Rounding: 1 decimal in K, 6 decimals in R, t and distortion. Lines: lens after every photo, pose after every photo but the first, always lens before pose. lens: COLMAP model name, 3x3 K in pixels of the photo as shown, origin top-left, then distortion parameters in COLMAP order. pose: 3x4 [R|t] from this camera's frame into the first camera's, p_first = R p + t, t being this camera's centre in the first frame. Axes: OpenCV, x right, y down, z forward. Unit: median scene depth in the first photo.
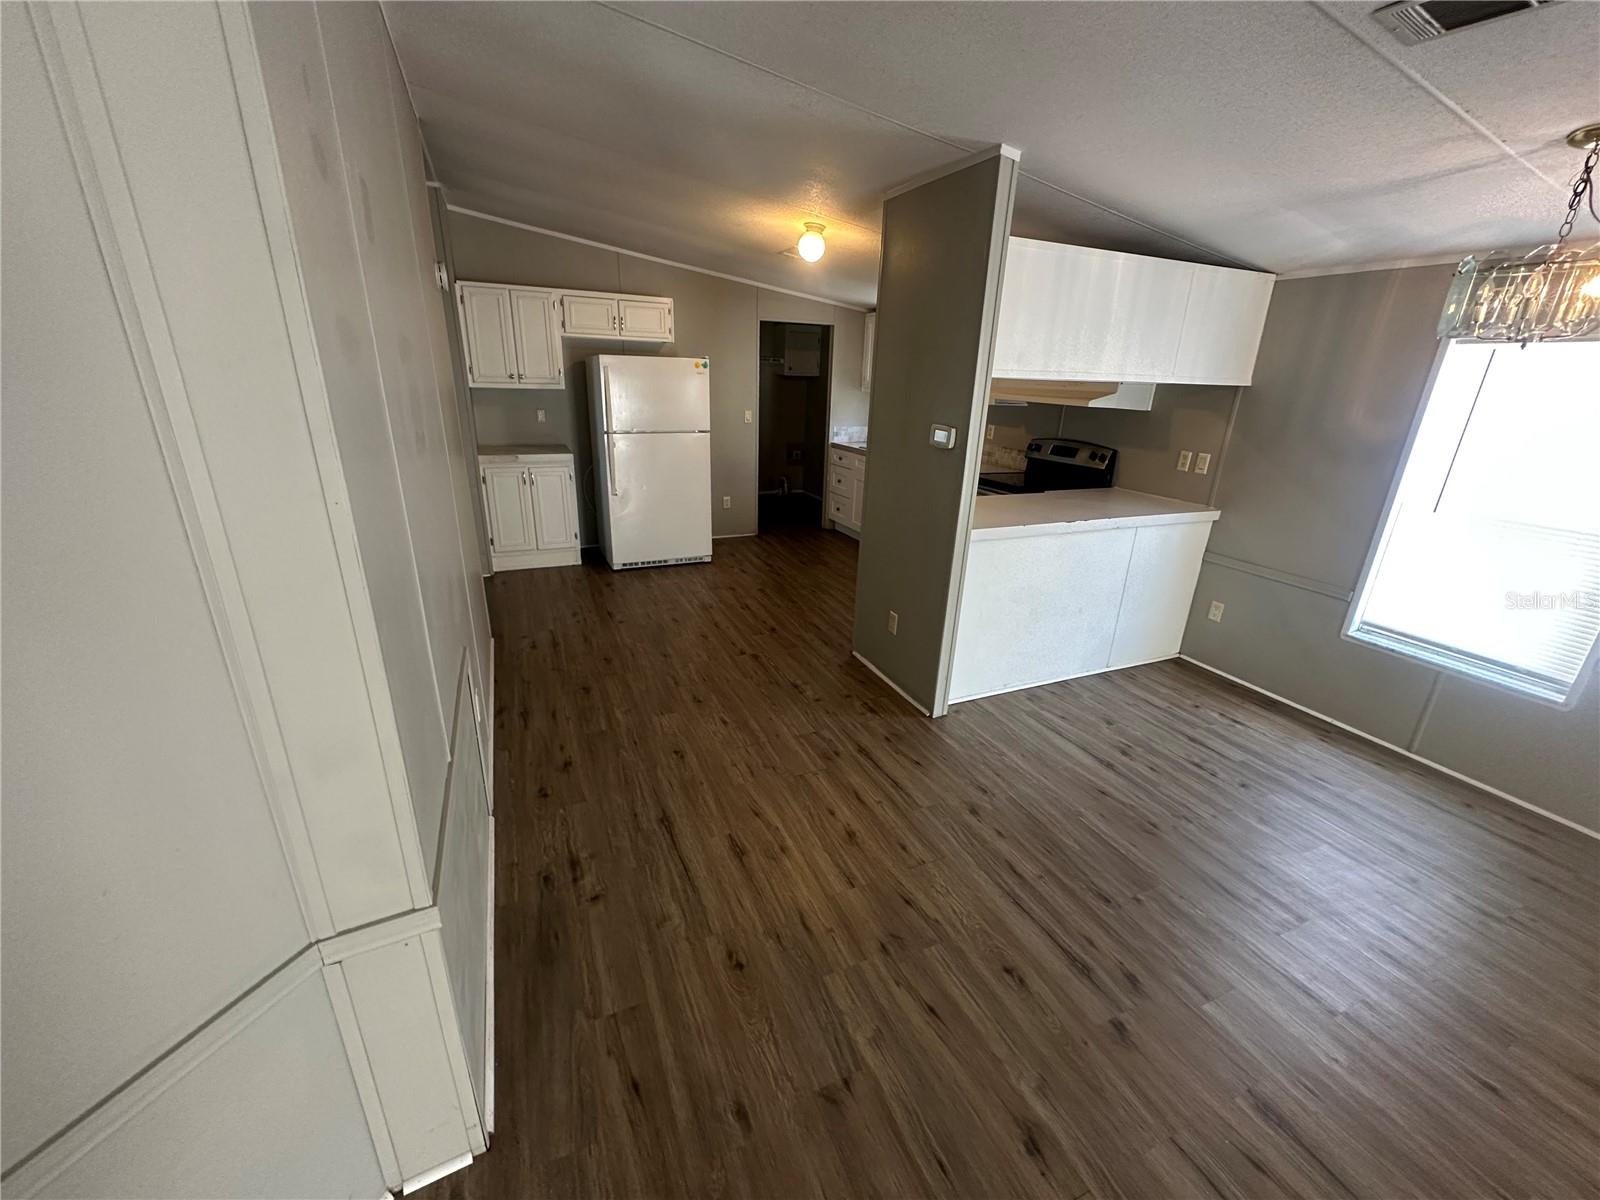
lens RADIAL K [[641.8, 0, 799.7], [0, 641.8, 600.0], [0, 0, 1]] dist [-0.003189, 0.000888]
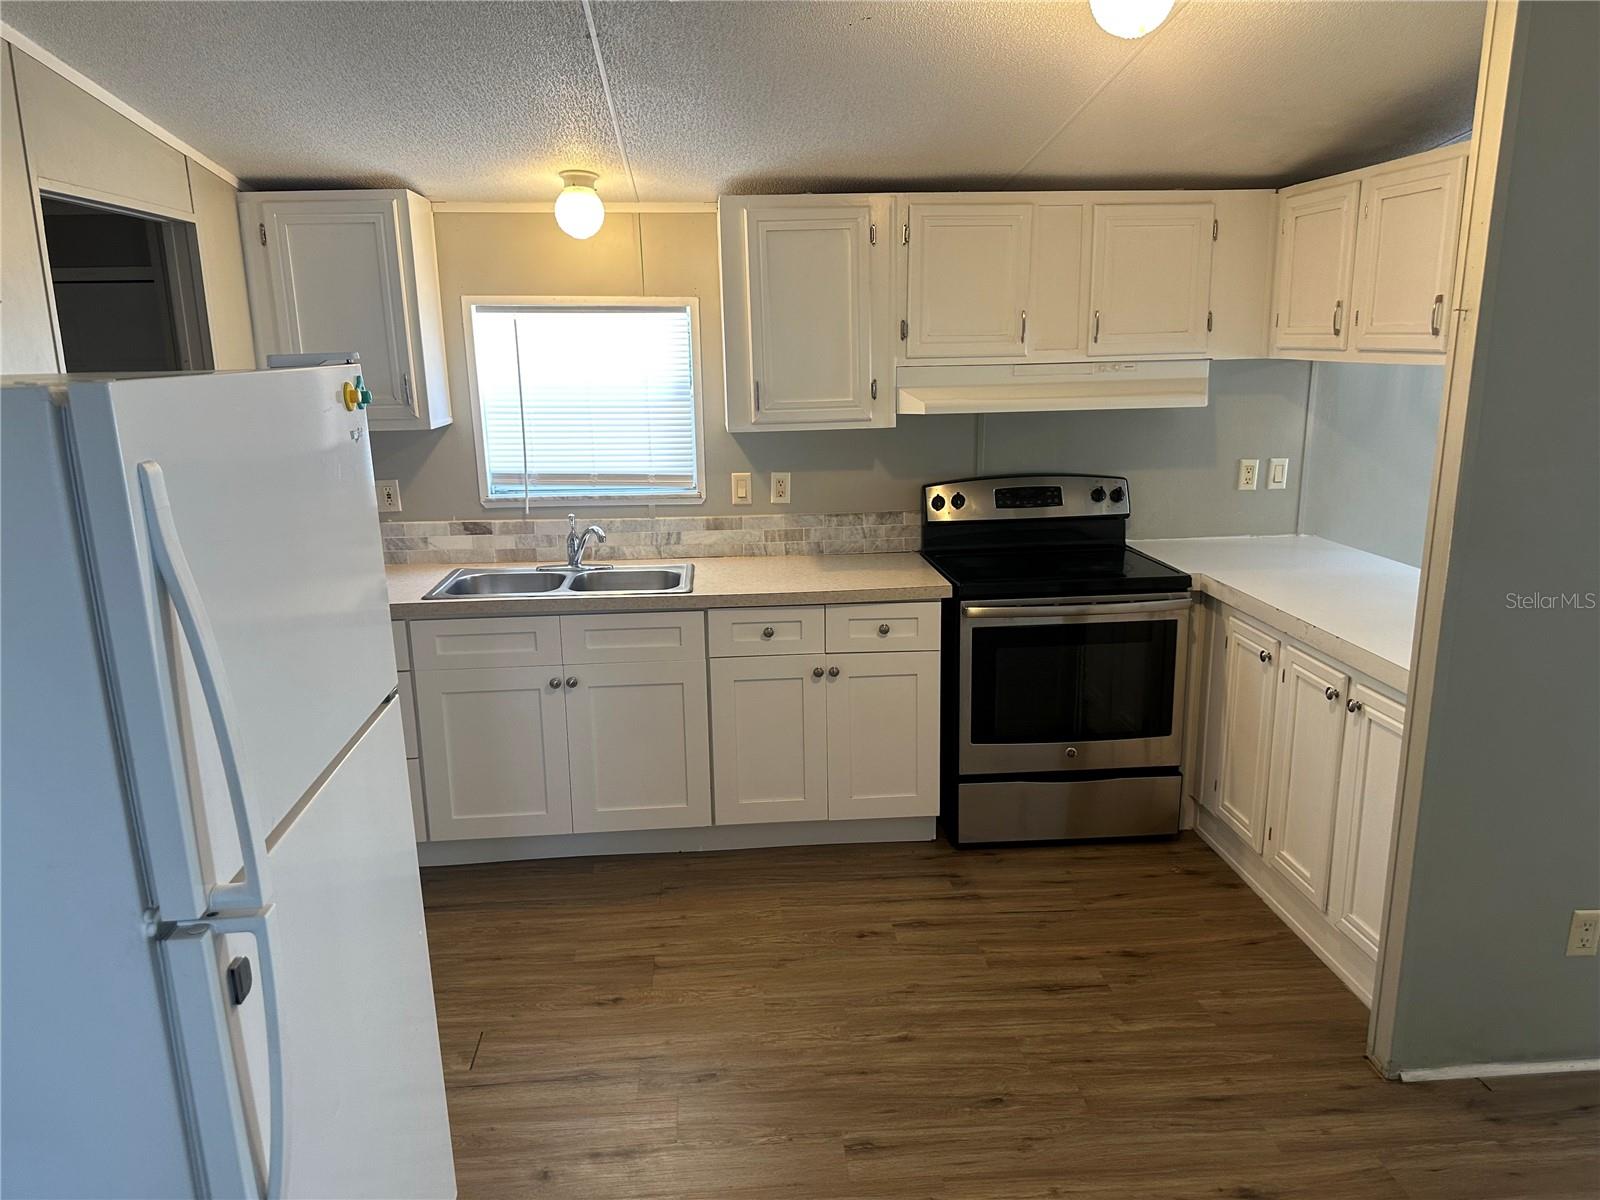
lens RADIAL K [[1150.9, 0, 797.7], [0, 1150.9, 605.6], [0, 0, 1]] dist [0.012816, -0.001919]
pose [[0.336346, -0.252783, 0.907178, -0.614371], [0.345443, 0.929271, 0.130863, -0.409517], [-0.876094, 0.269363, 0.399879, 1.001032]]
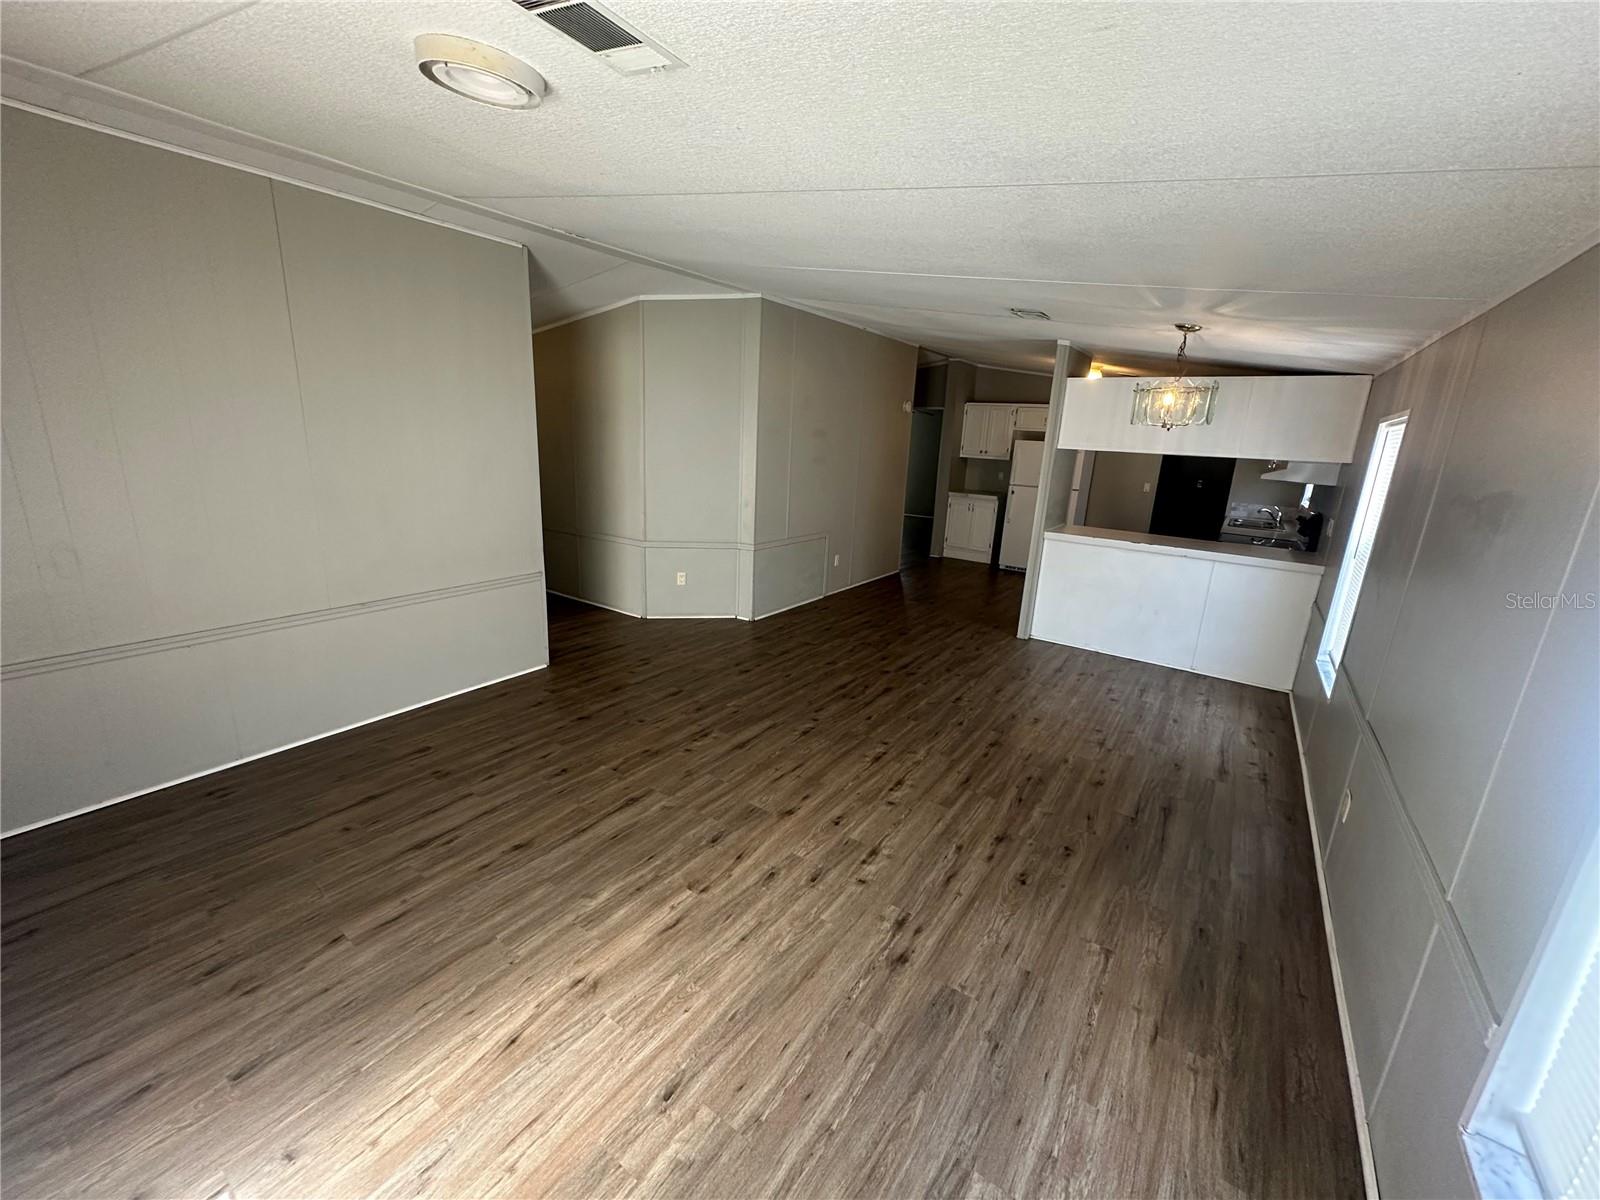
lens RADIAL K [[641.8, 0, 797.1], [0, 641.8, 601.4], [0, 0, 1]] dist [-0.003189, 0.000888]
pose [[0.514615, 0.211920, -0.830820, 1.241303], [-0.321725, 0.945901, 0.041996, 0.197127], [0.794773, 0.245684, 0.554955, -0.435349]]
